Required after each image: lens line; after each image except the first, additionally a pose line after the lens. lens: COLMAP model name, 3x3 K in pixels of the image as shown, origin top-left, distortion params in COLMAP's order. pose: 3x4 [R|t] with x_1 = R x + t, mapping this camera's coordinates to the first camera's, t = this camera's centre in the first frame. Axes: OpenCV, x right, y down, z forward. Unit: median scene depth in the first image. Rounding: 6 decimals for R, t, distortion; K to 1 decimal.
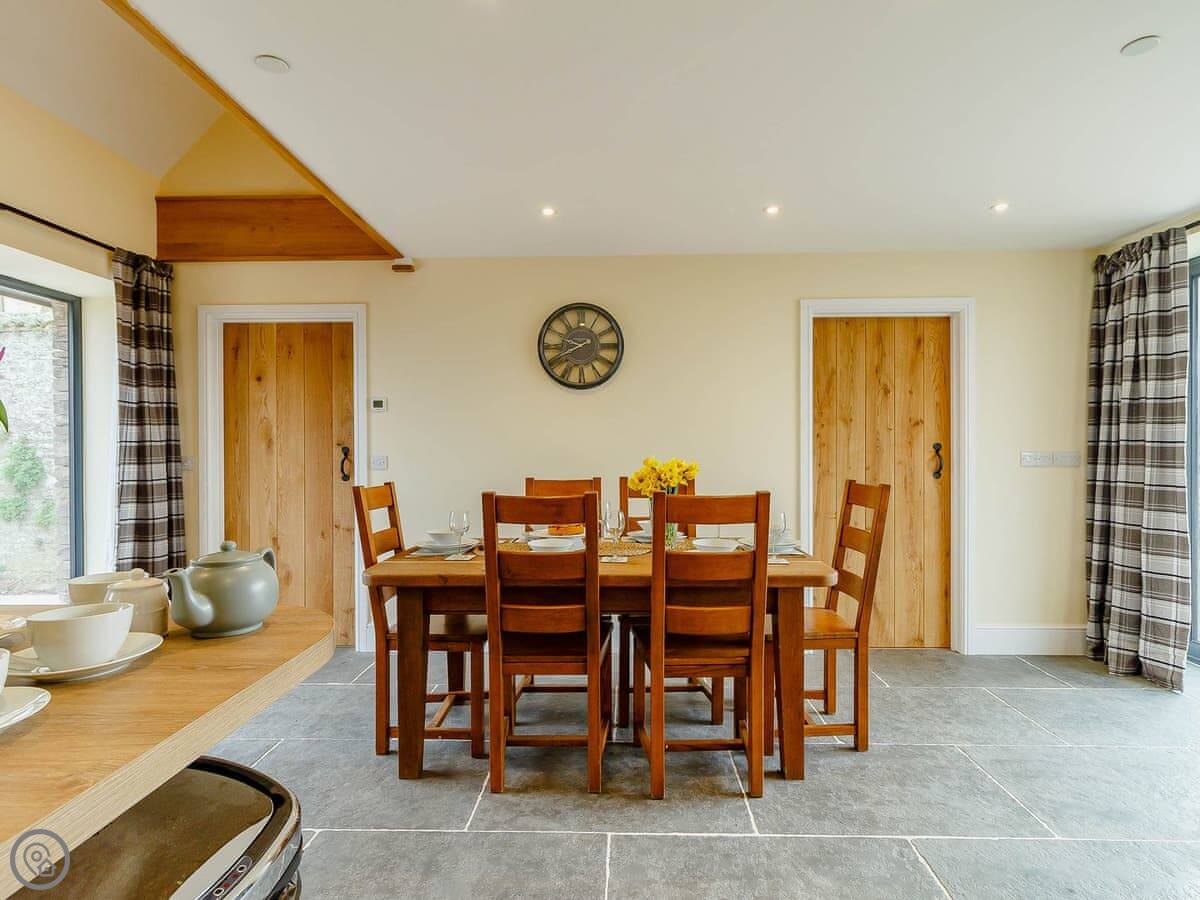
lens RADIAL K [[626.9, 0, 605.5], [0, 626.9, 452.7], [0, 0, 1]] dist [0.000615, 0.002856]
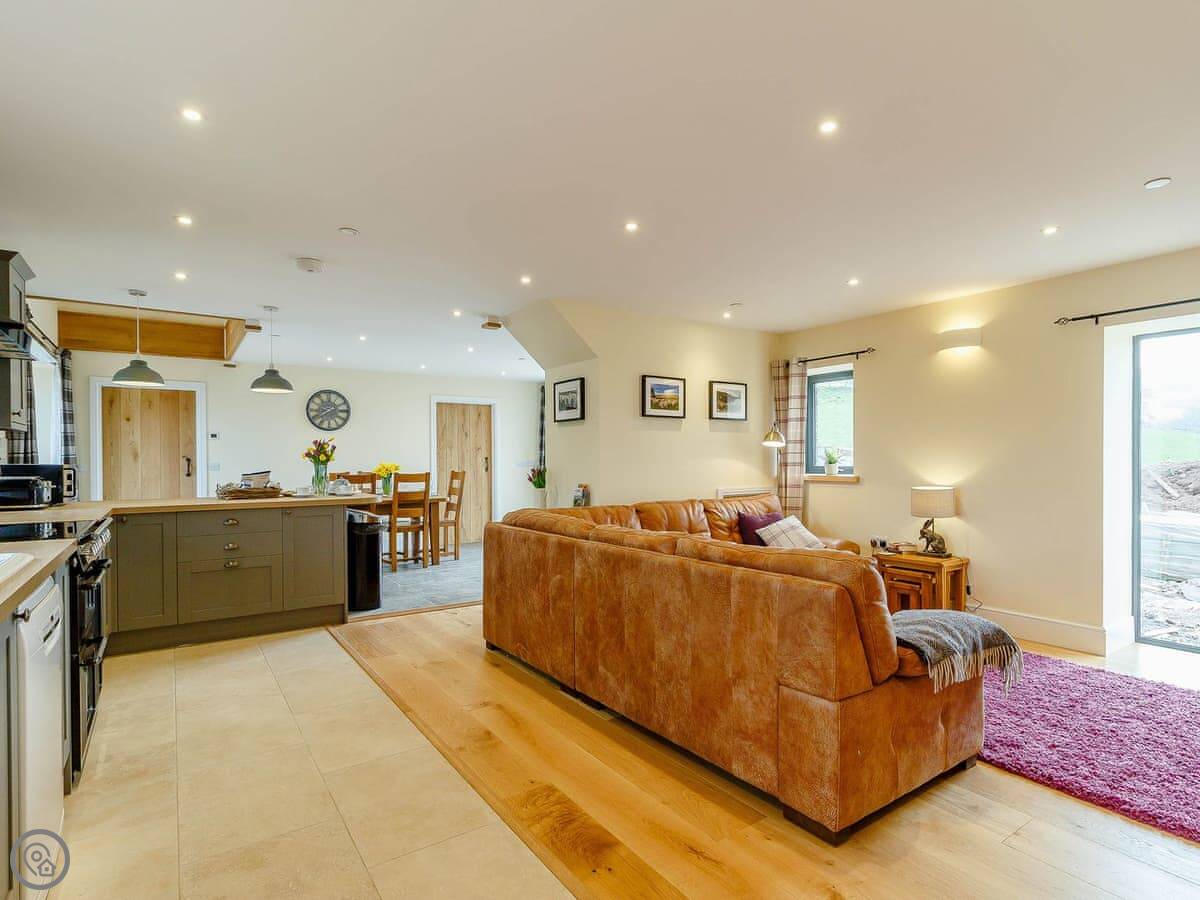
lens RADIAL K [[626.9, 0, 614.3], [0, 626.9, 467.4], [0, 0, 1]] dist [0.000615, 0.002856]
pose [[0.806667, -0.007429, 0.590960, -0.511071], [0.002579, 0.999956, 0.009051, 0.004490], [-0.591001, -0.005777, 0.806650, -1.262564]]
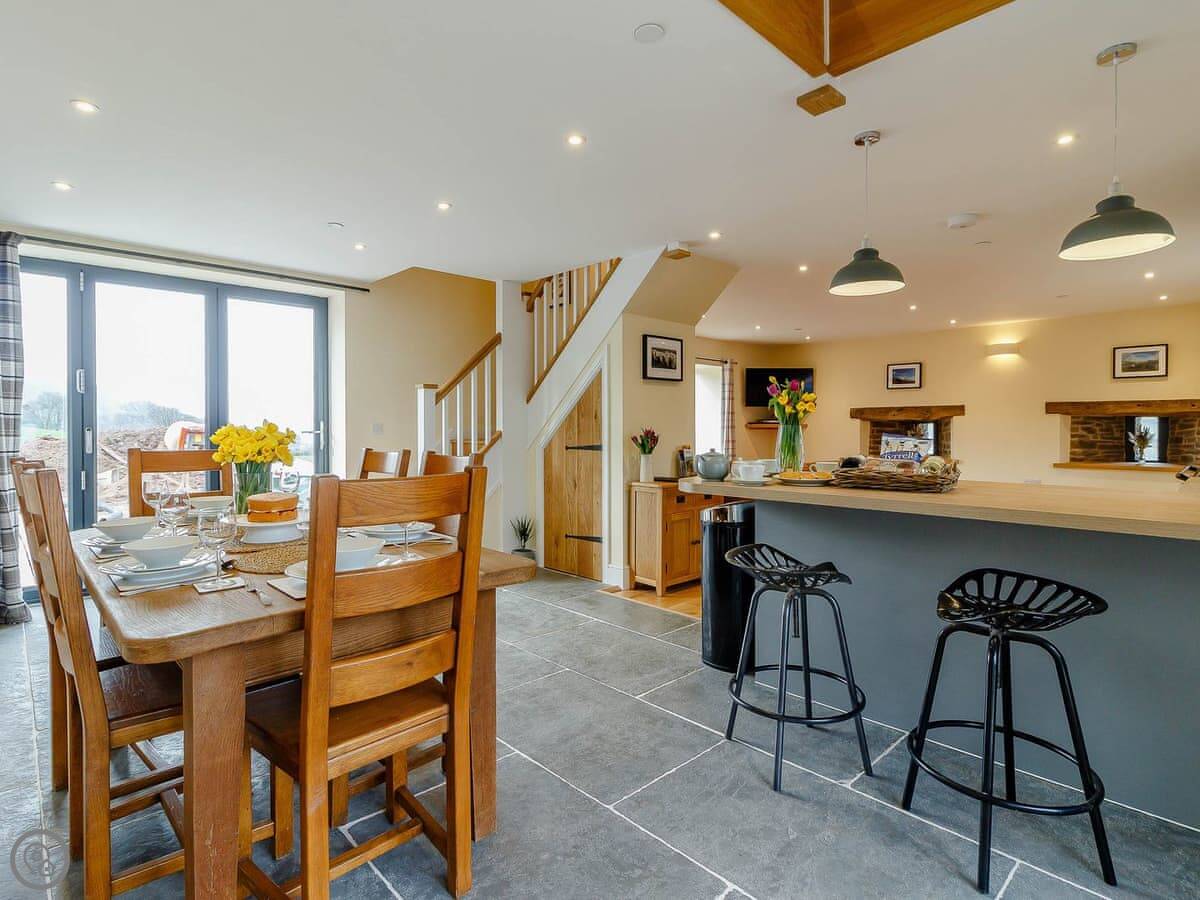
lens RADIAL K [[626.9, 0, 599.1], [0, 626.9, 434.1], [0, 0, 1]] dist [0.000615, 0.002856]
pose [[-0.708944, -0.002817, 0.705259, -0.595125], [0.007580, 0.999904, 0.011613, 0.009577], [-0.705224, 0.013578, -0.708855, 0.887975]]
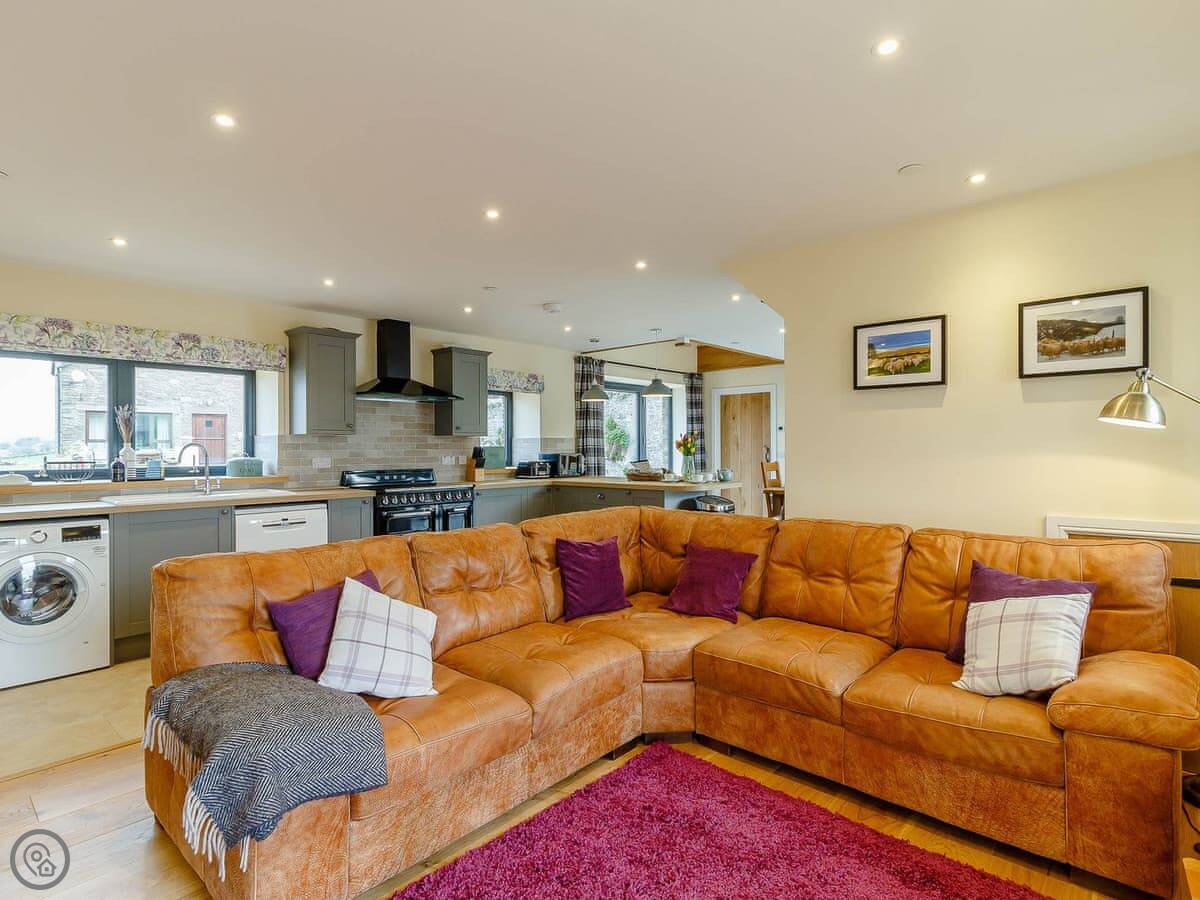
lens RADIAL K [[626.9, 0, 606.9], [0, 626.9, 447.6], [0, 0, 1]] dist [0.000615, 0.002856]
pose [[0.758849, 0.001142, -0.651265, 0.631065], [-0.000357, 0.999999, 0.001338, -0.011370], [0.651266, -0.000783, 0.758849, -1.117318]]
